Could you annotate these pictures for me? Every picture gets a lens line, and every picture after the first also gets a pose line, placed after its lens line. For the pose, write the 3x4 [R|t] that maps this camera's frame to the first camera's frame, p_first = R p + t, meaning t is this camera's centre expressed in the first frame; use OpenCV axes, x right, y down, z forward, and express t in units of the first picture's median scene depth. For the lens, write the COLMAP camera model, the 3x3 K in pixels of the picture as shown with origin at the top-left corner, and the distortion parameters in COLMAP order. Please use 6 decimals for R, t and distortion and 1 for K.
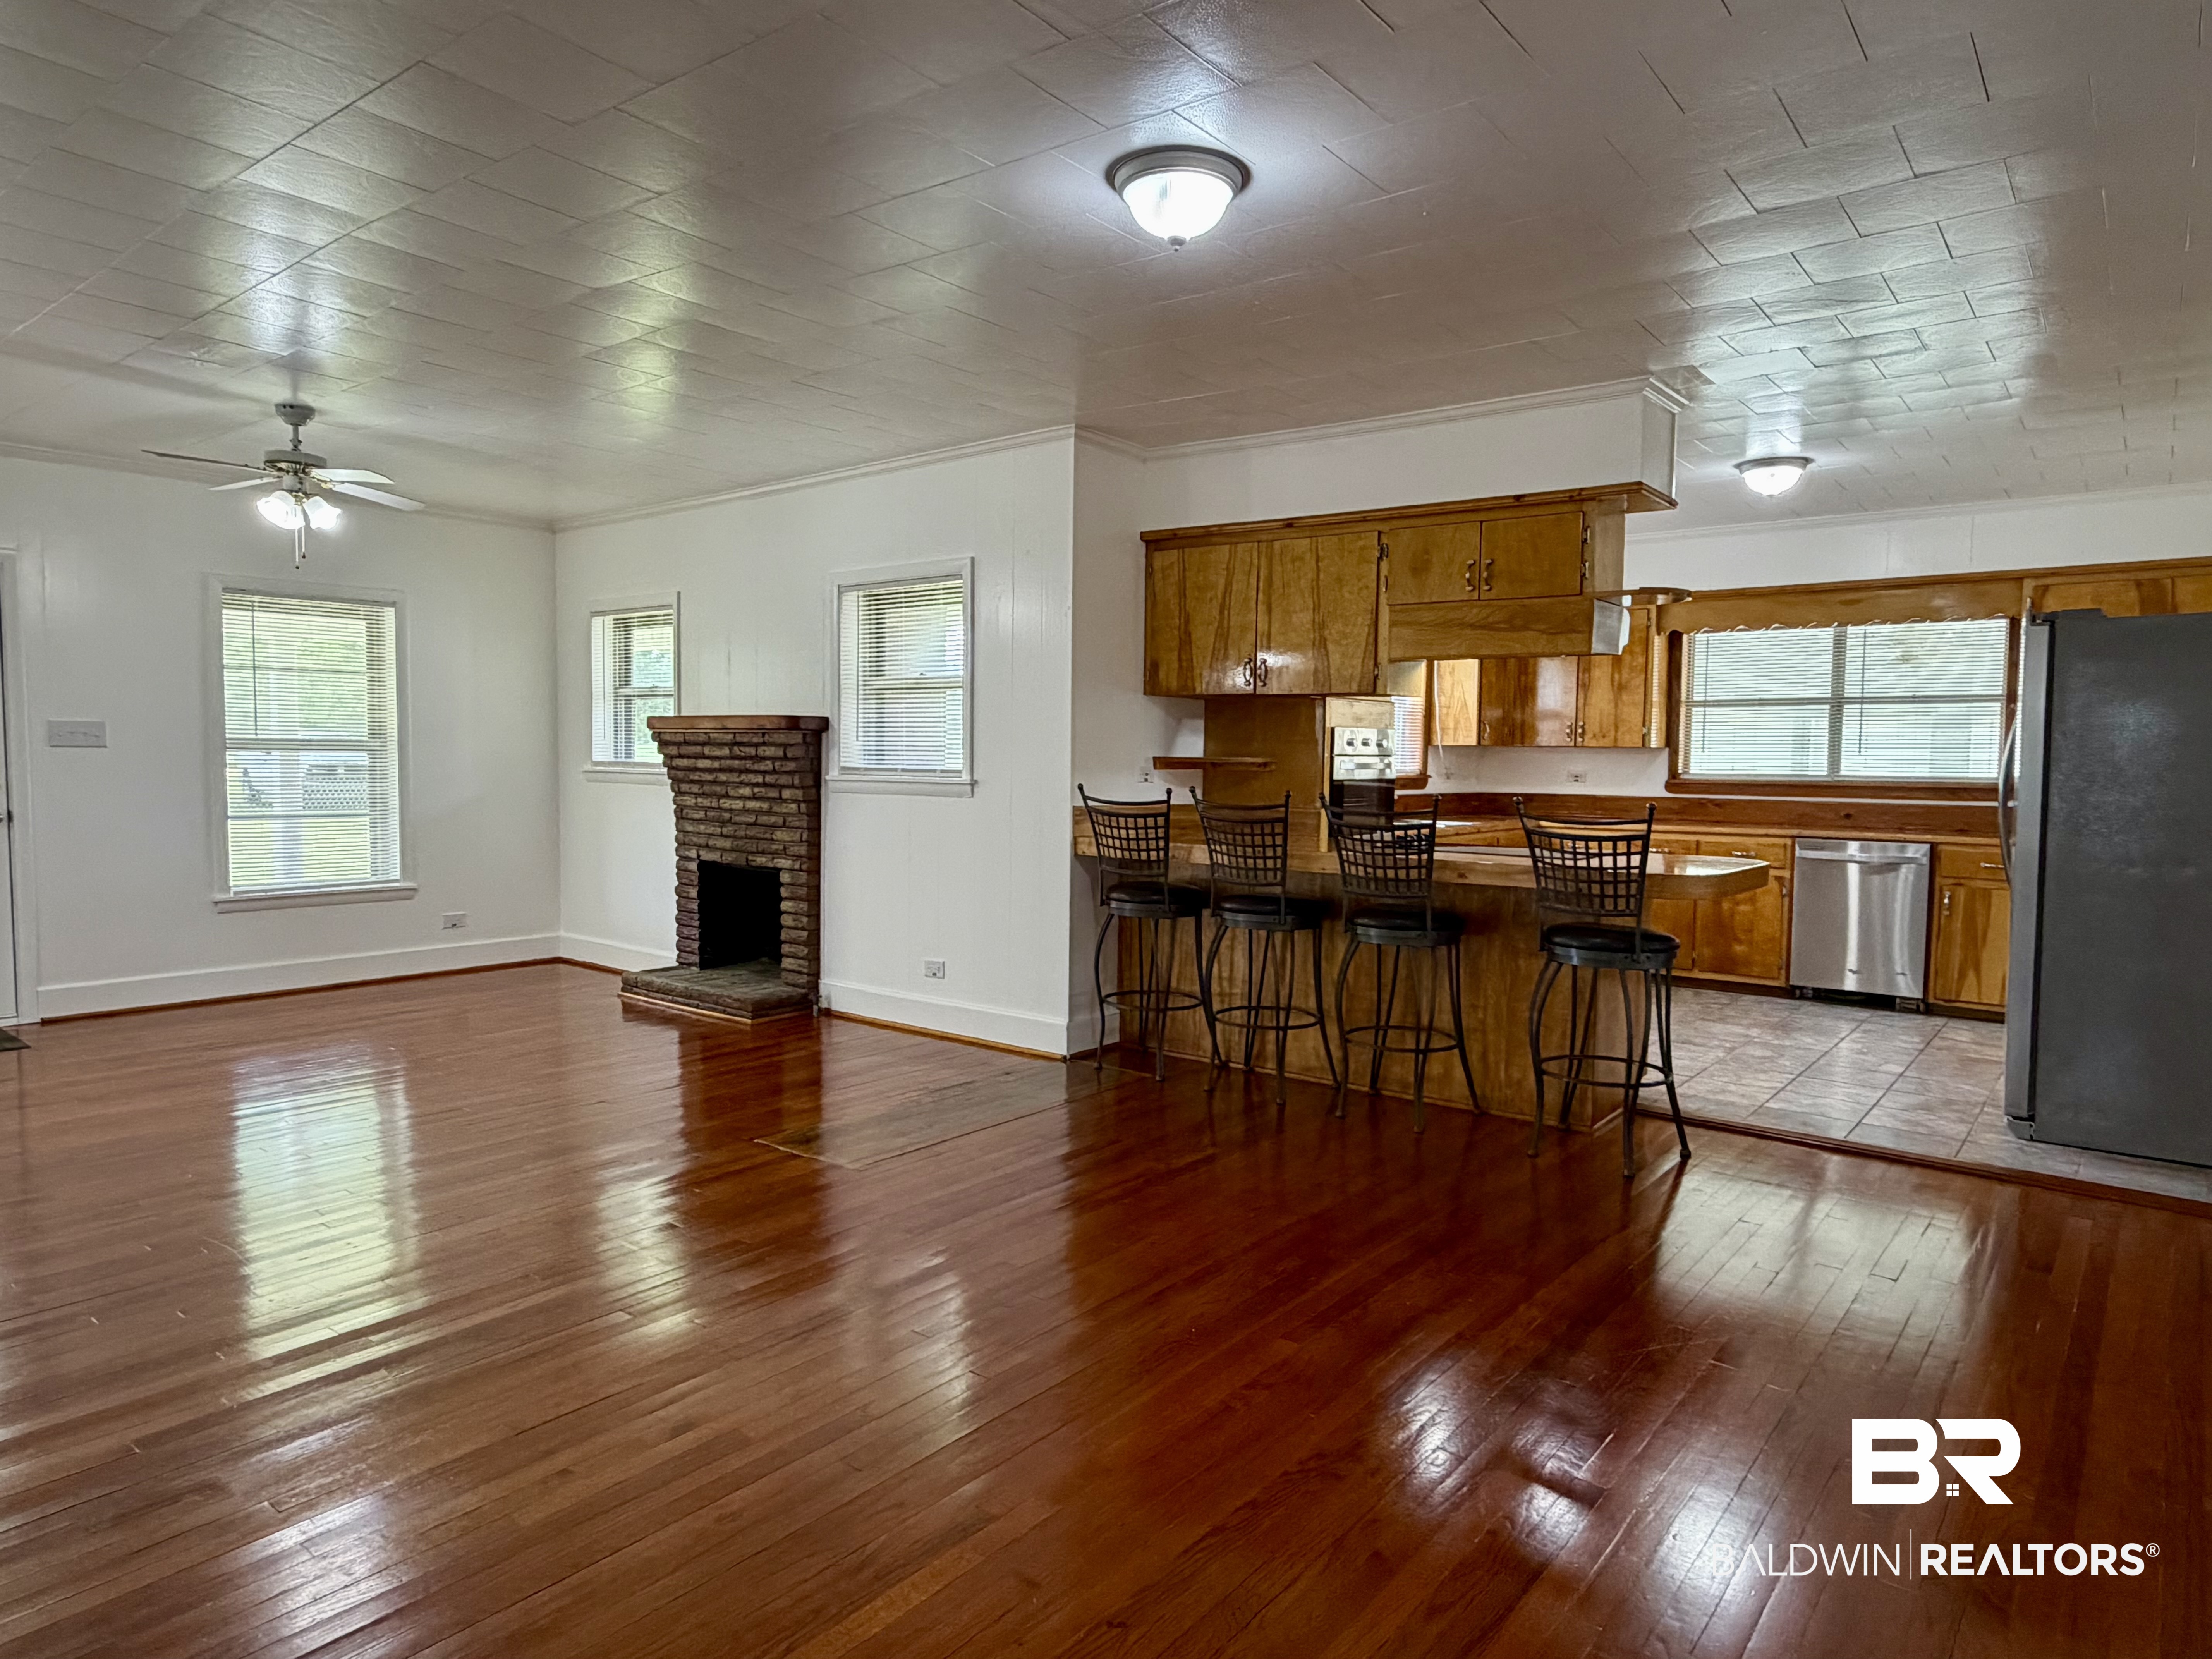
lens RADIAL K [[1334.6, 0, 1106.0], [0, 1334.6, 829.5], [0, 0, 1]] dist [0.001771, 0.000391]
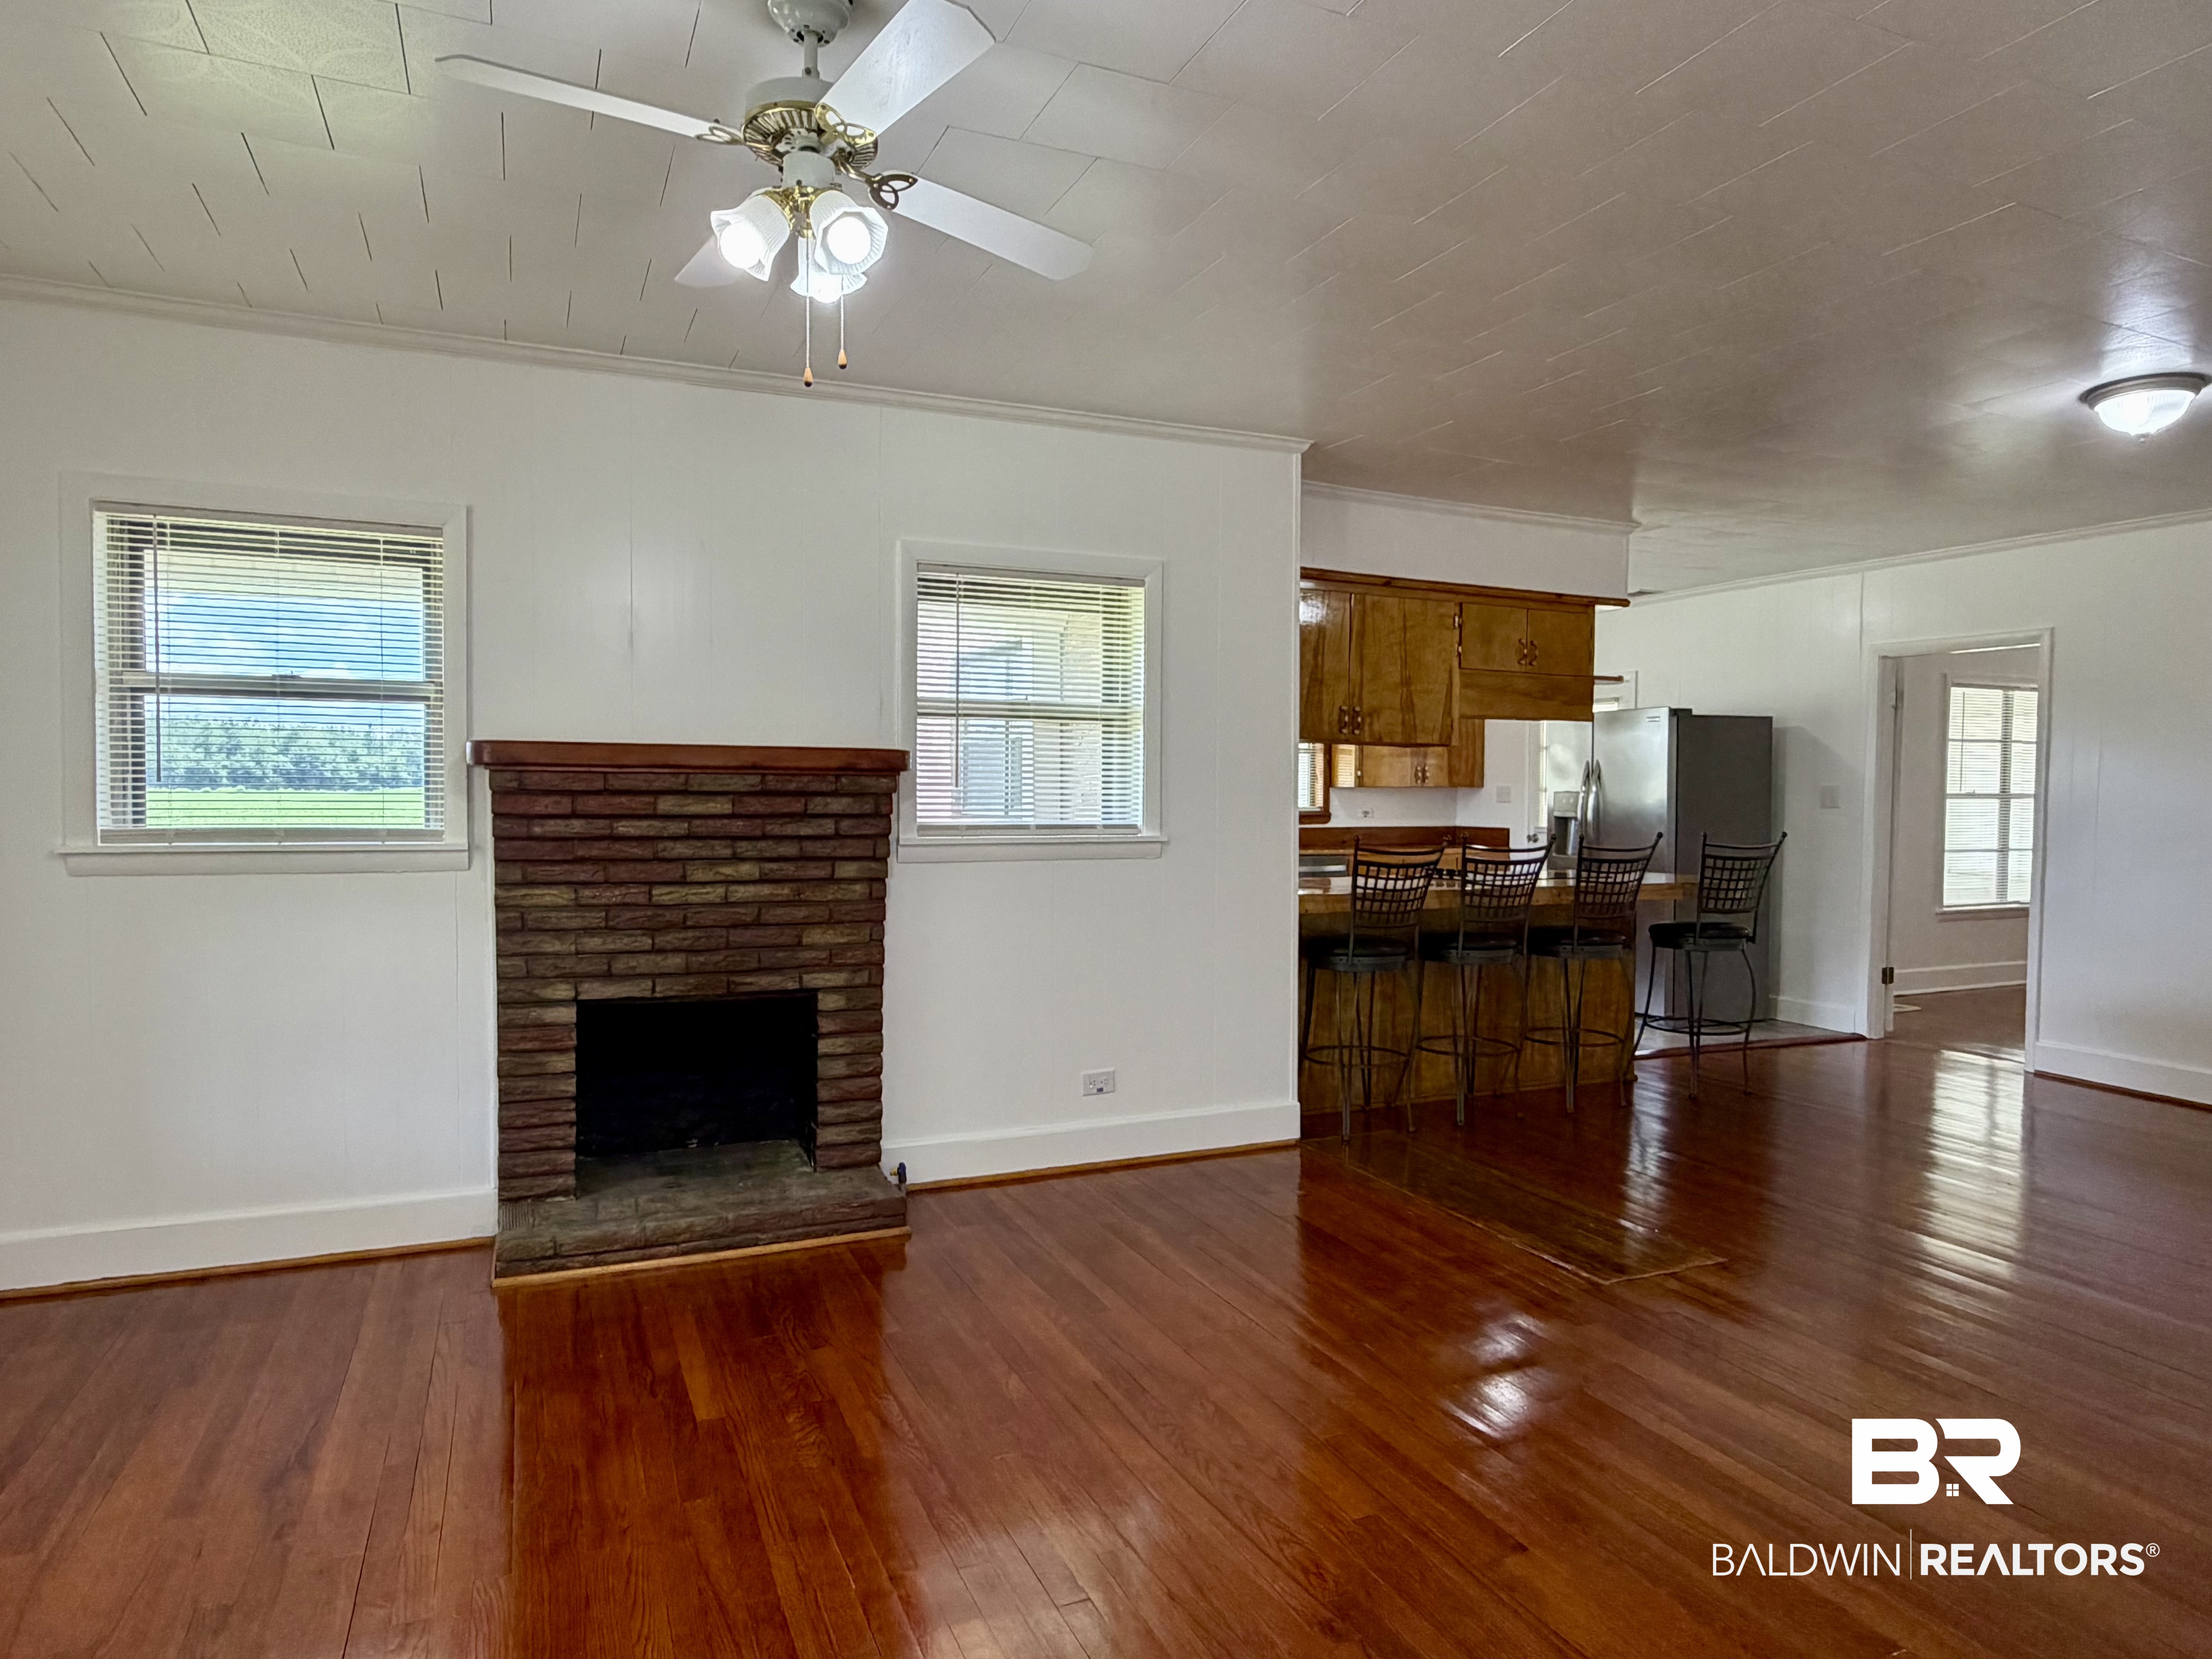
lens RADIAL K [[1334.6, 0, 1106.0], [0, 1334.6, 829.5], [0, 0, 1]] dist [0.001771, 0.000391]
pose [[0.468239, -0.033101, 0.882981, -0.919502], [0.052345, 0.998582, 0.009677, -0.056497], [-0.882050, 0.041688, 0.469308, 0.721276]]
